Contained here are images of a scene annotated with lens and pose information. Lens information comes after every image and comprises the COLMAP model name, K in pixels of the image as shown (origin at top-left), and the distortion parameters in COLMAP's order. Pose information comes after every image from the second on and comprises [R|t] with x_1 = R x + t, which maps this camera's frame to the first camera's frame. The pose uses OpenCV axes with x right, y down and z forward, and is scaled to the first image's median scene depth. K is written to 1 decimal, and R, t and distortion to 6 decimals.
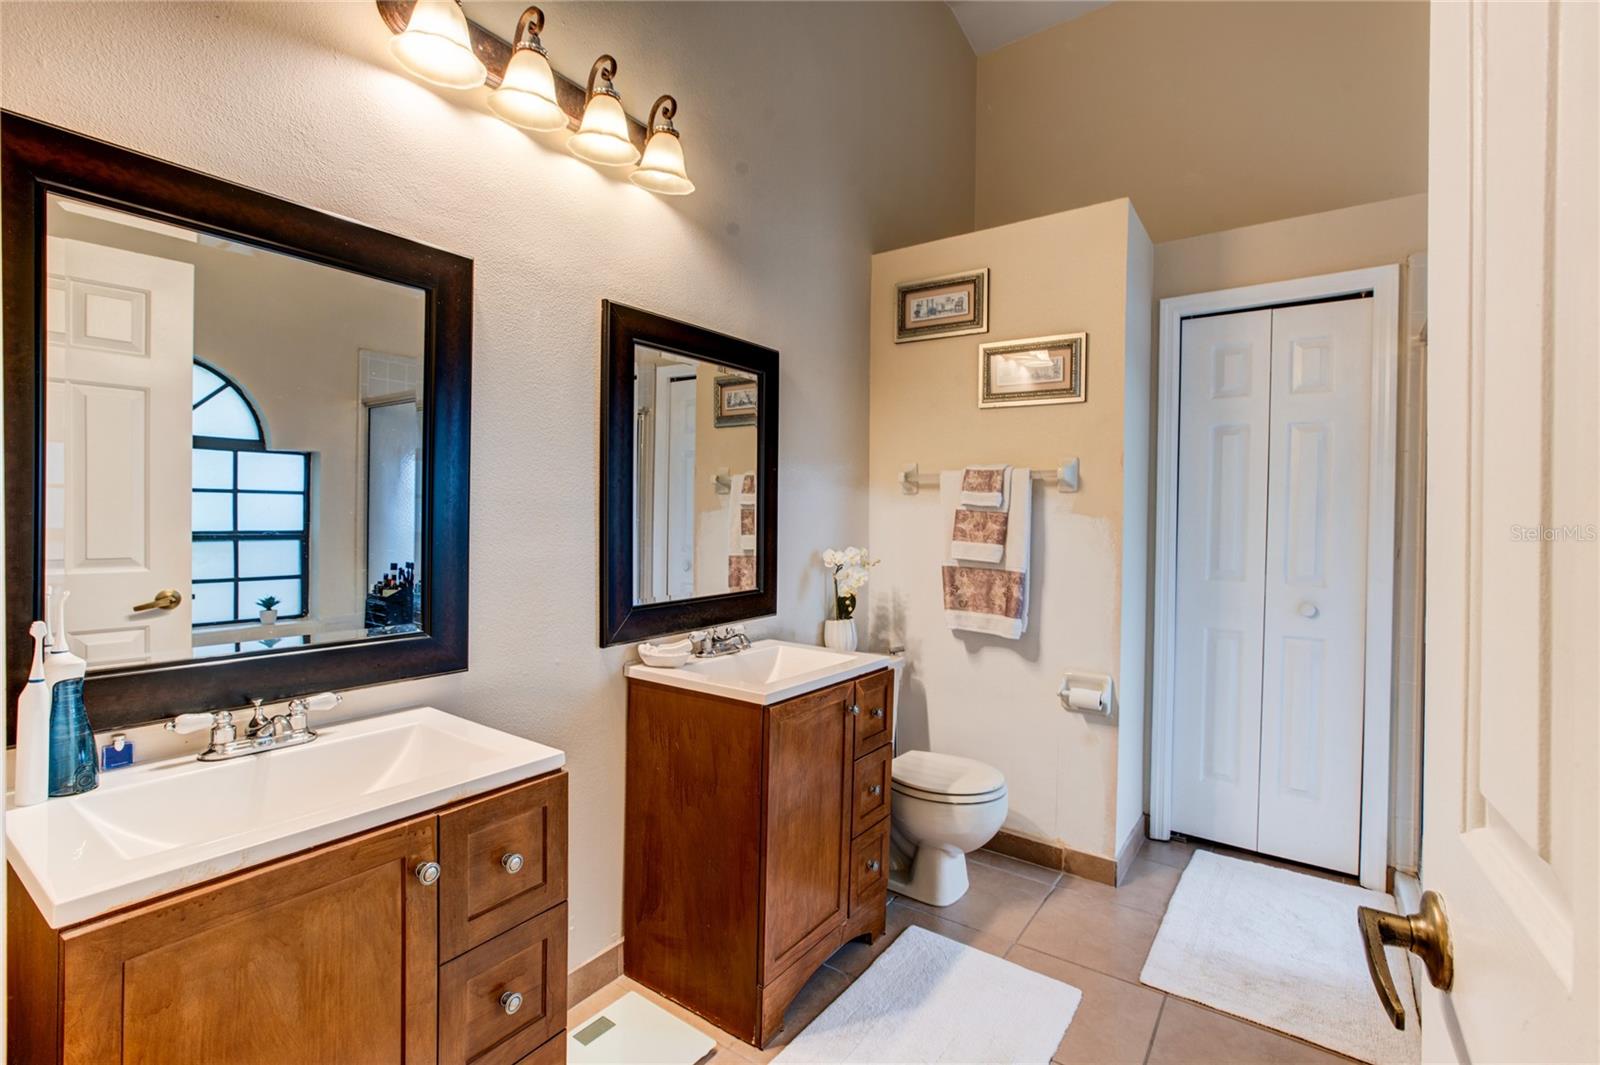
lens RADIAL K [[729.1, 0, 814.2], [0, 729.1, 524.5], [0, 0, 1]] dist [-0.045480, 0.026779]
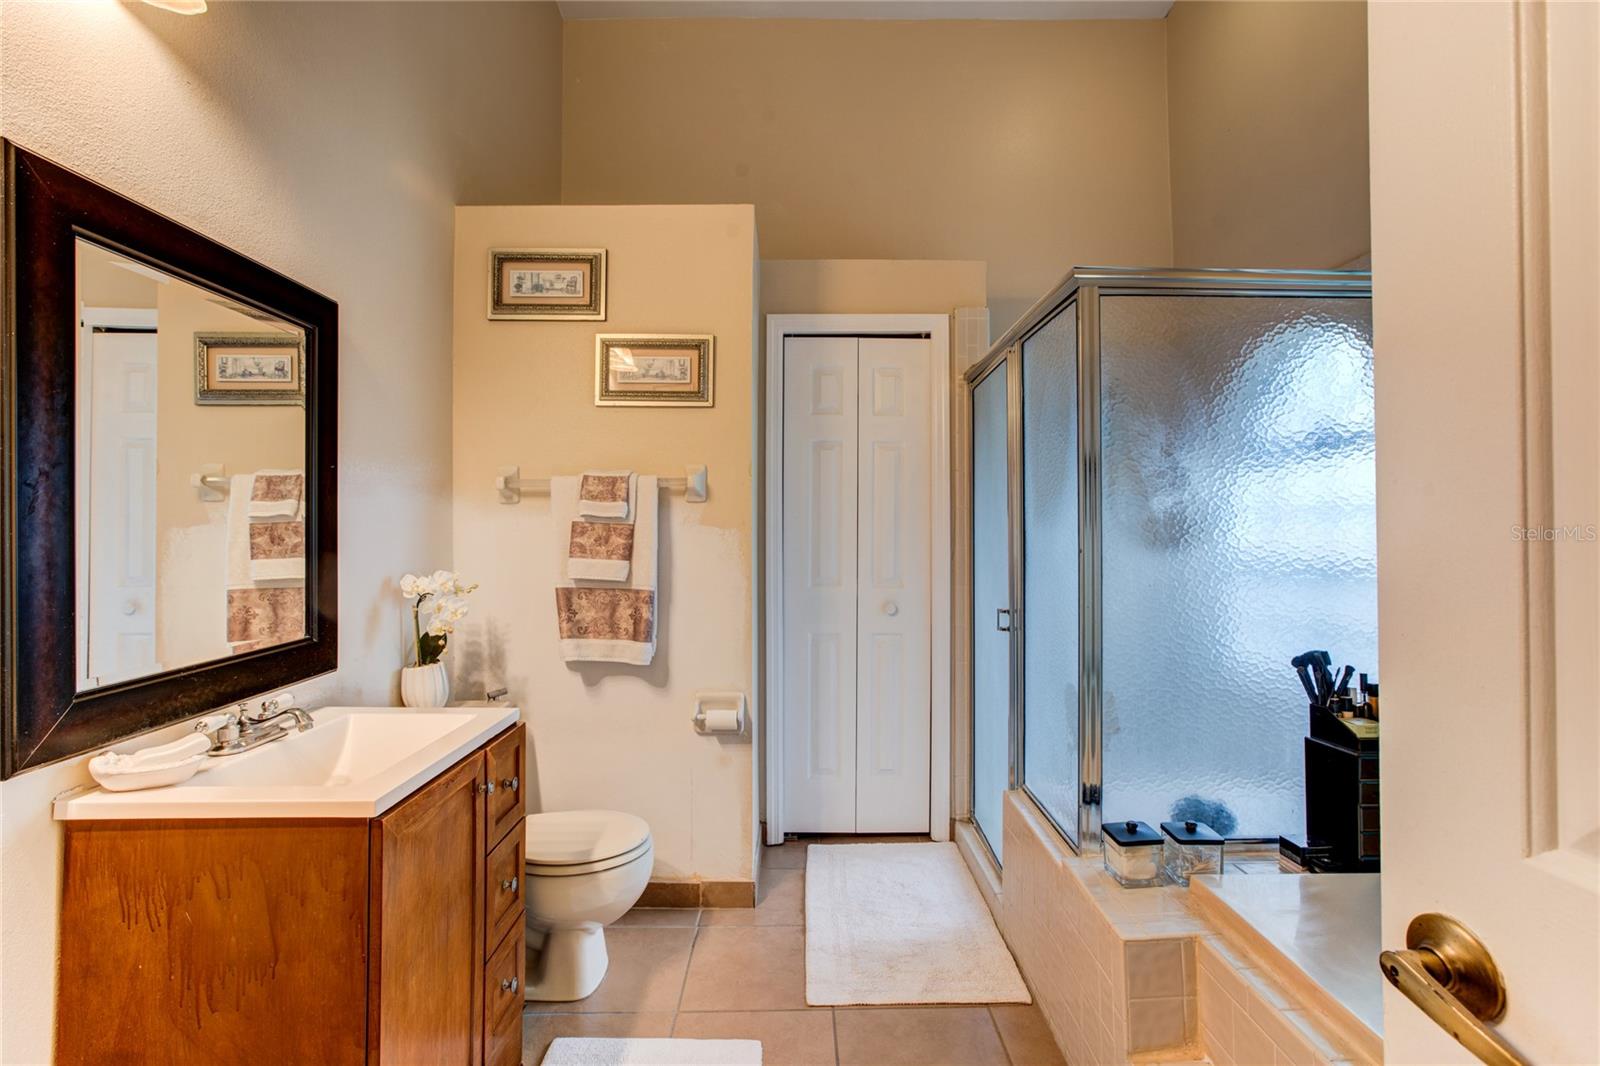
lens RADIAL K [[729.1, 0, 814.2], [0, 729.1, 525.0], [0, 0, 1]] dist [-0.045480, 0.026779]
pose [[0.811308, -0.009788, 0.584537, -0.076433], [0.019000, 0.999773, -0.009630, -0.002739], [-0.584310, 0.018919, 0.811310, 0.143661]]
